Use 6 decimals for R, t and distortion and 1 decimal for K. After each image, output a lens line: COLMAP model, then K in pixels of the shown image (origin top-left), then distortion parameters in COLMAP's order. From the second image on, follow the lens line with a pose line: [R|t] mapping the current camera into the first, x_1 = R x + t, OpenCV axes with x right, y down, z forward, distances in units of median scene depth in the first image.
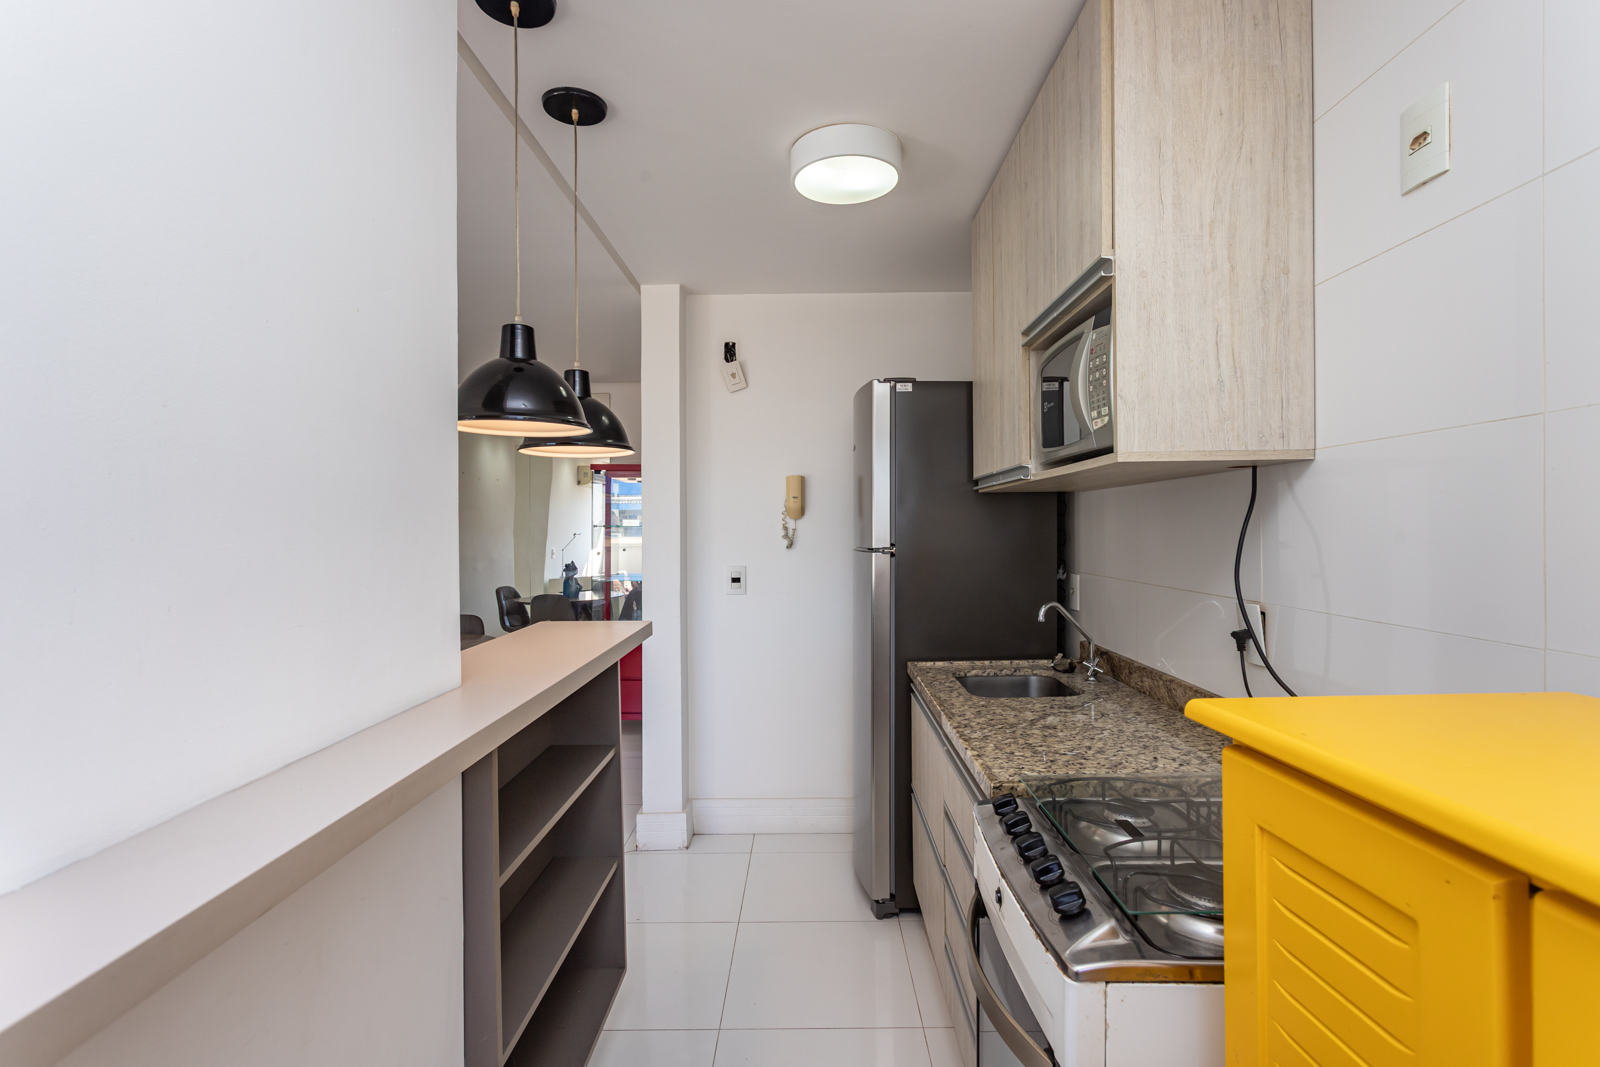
lens RADIAL K [[722.8, 0, 810.6], [0, 722.8, 526.5], [0, 0, 1]] dist [0.004285, 0.000827]
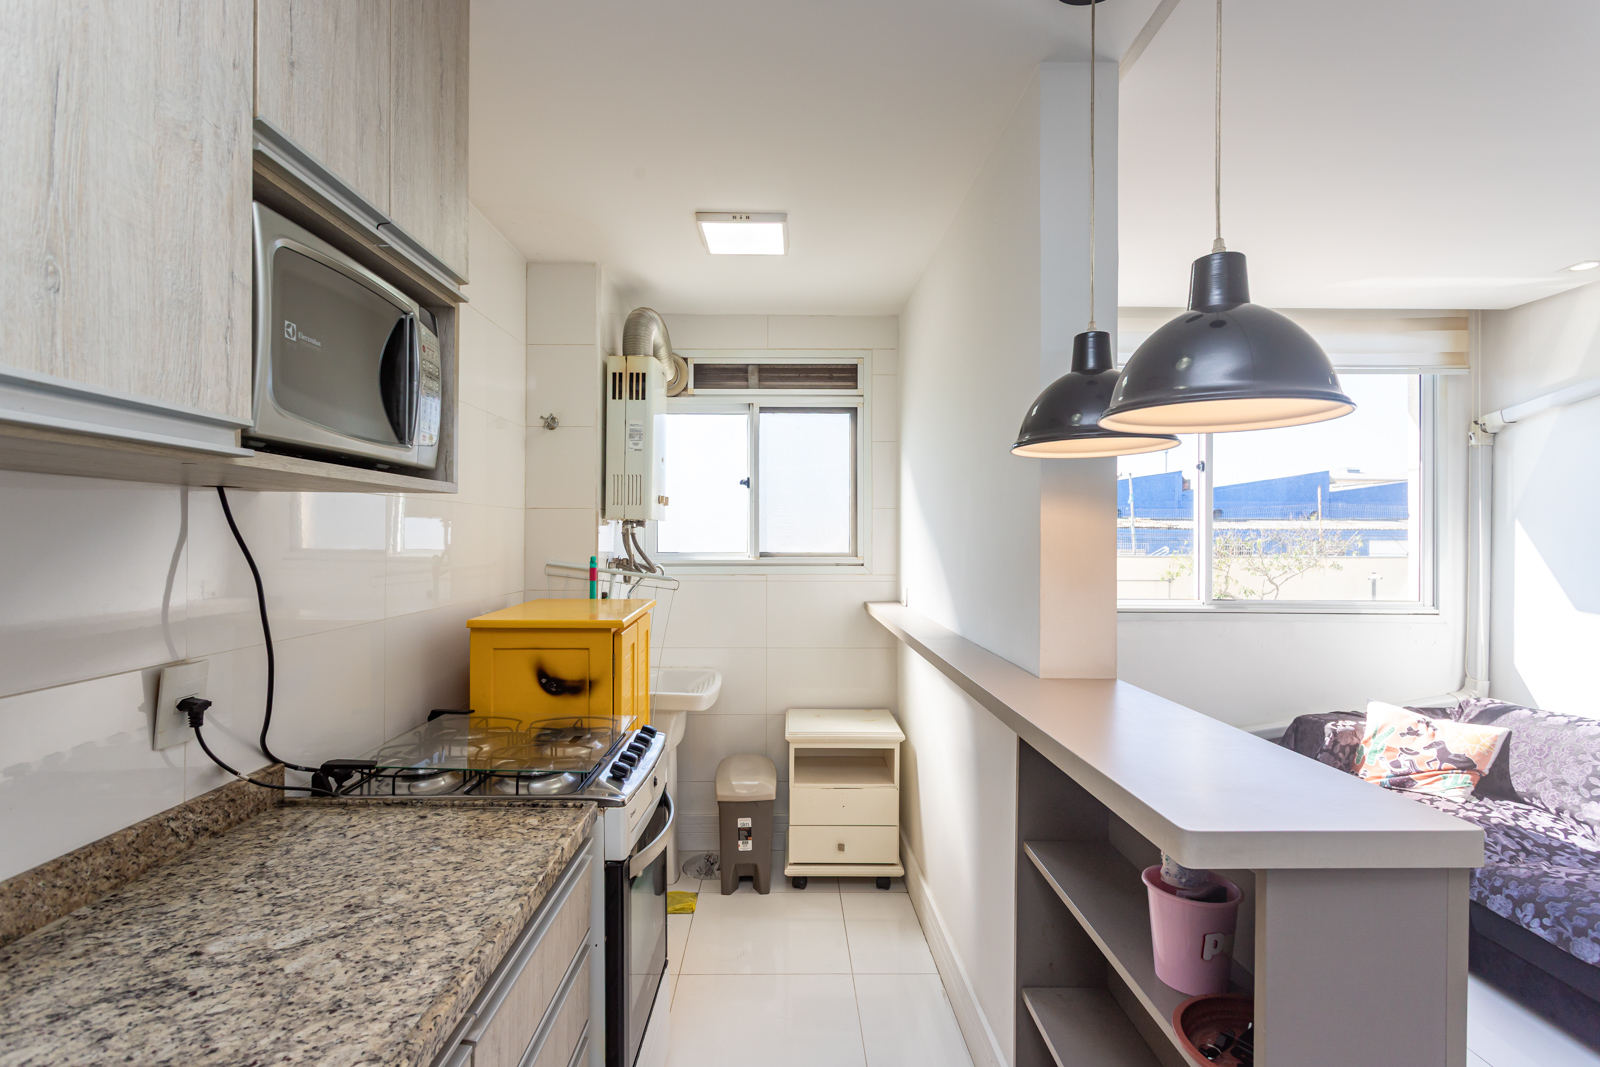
lens RADIAL K [[756.3, 0, 799.2], [0, 756.3, 535.0], [0, 0, 1]] dist [-0.000594, 0.000371]
pose [[-0.999869, 0.002799, -0.015922, -0.024484], [0.002845, 0.999992, -0.002868, -0.024348], [0.015913, -0.002913, -0.999869, 1.744613]]
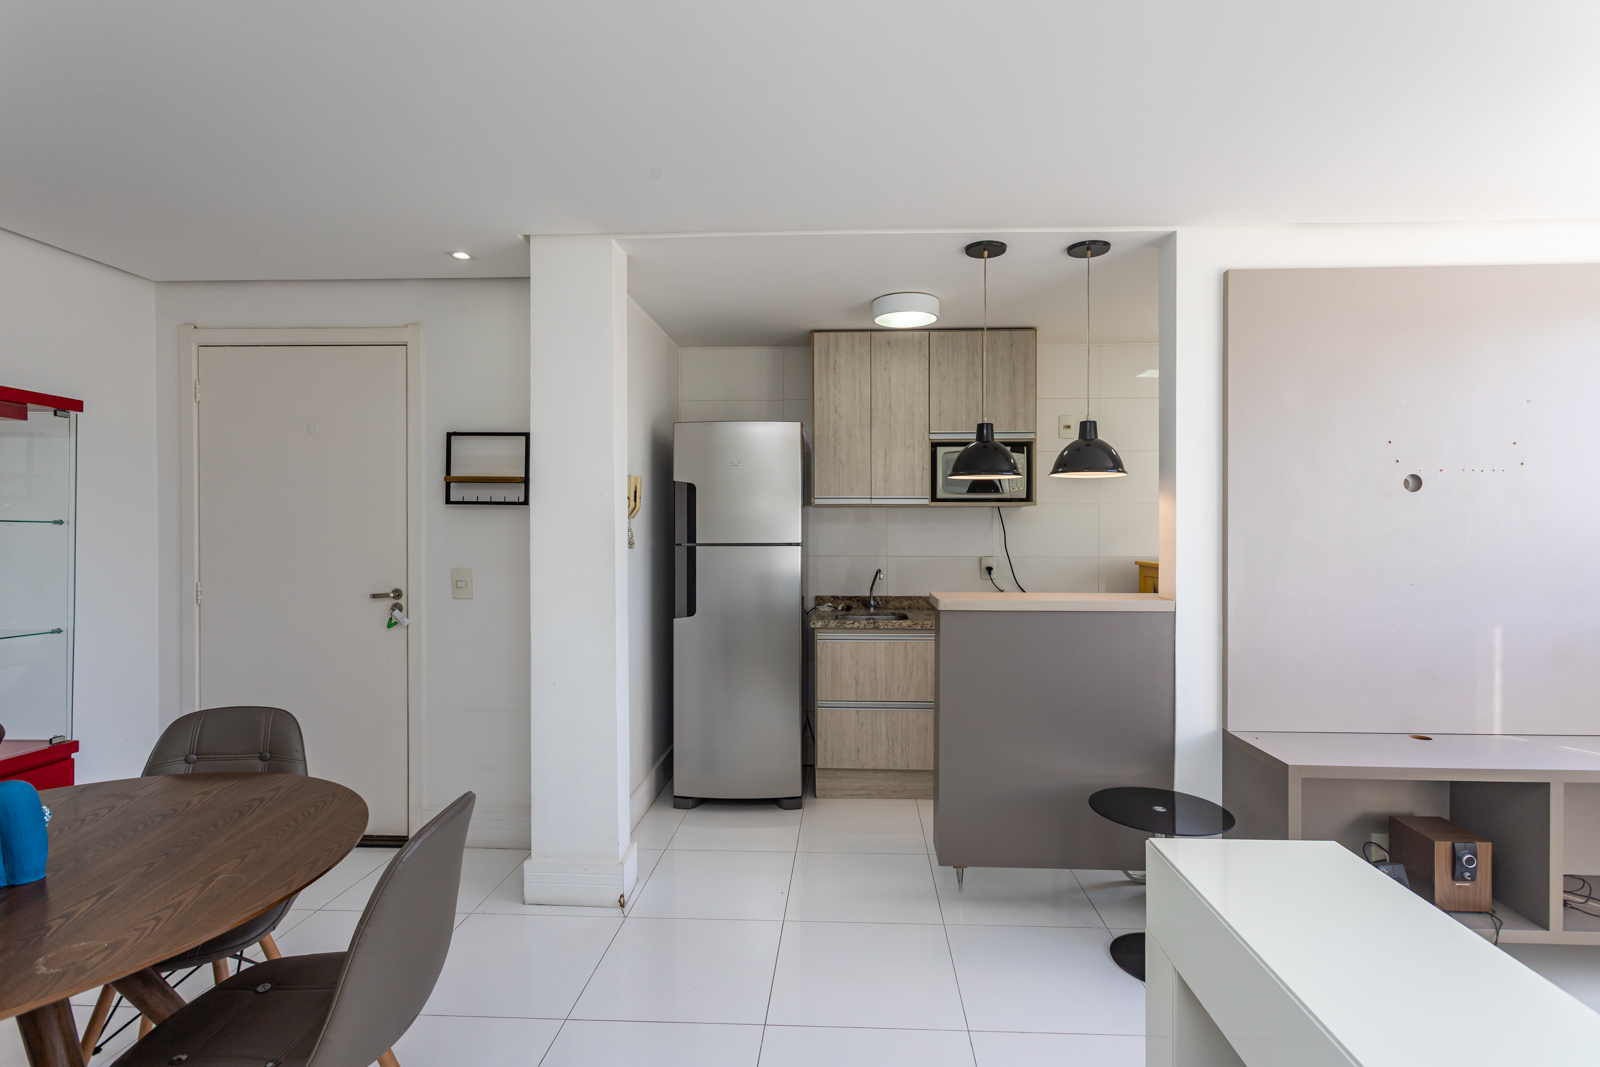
lens RADIAL K [[759.4, 0, 838.4], [0, 759.4, 529.8], [0, 0, 1]] dist [0.000825, 0.001103]
pose [[0.023713, 0.006322, 0.999699, -2.207612], [-0.001075, 0.999980, -0.006298, 0.020372], [-0.999718, -0.000925, 0.023719, 1.448530]]
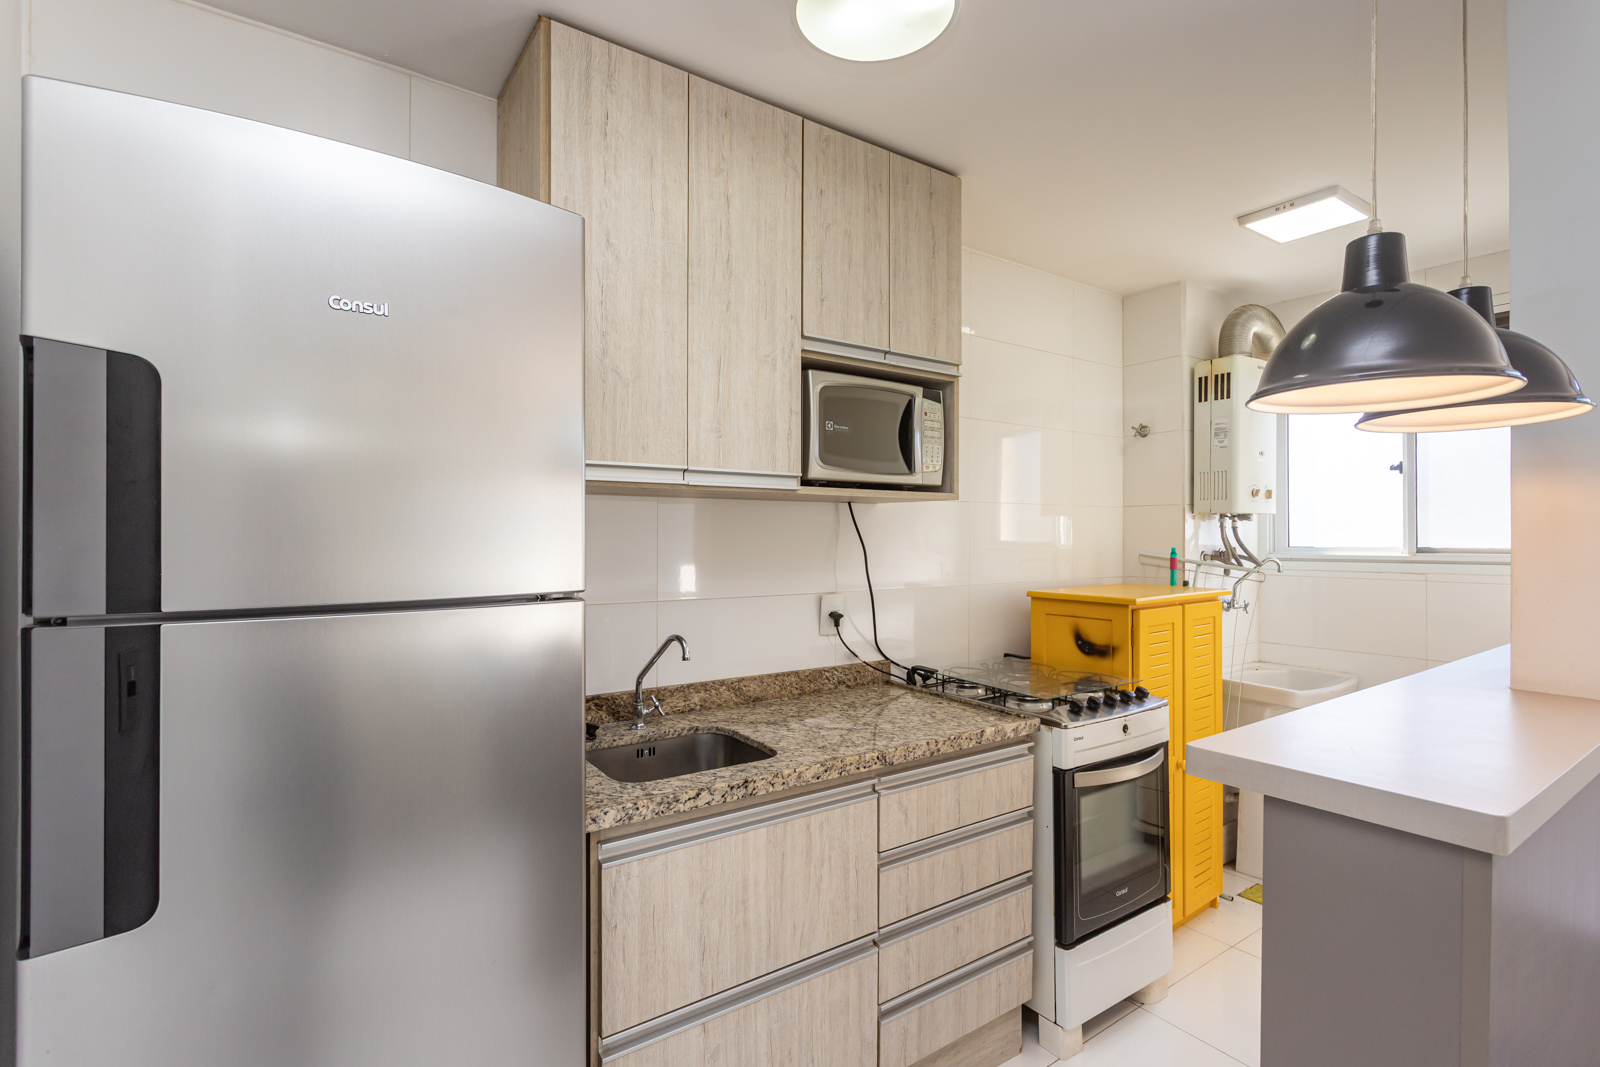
lens RADIAL K [[757.5, 0, 810.4], [0, 757.5, 529.6], [0, 0, 1]] dist [0.001866, 0.000933]
pose [[-0.581158, 0.014196, 0.813667, -0.611719], [0.003821, 0.999884, -0.014715, -0.003125], [-0.813782, -0.005443, -0.581145, 1.877260]]
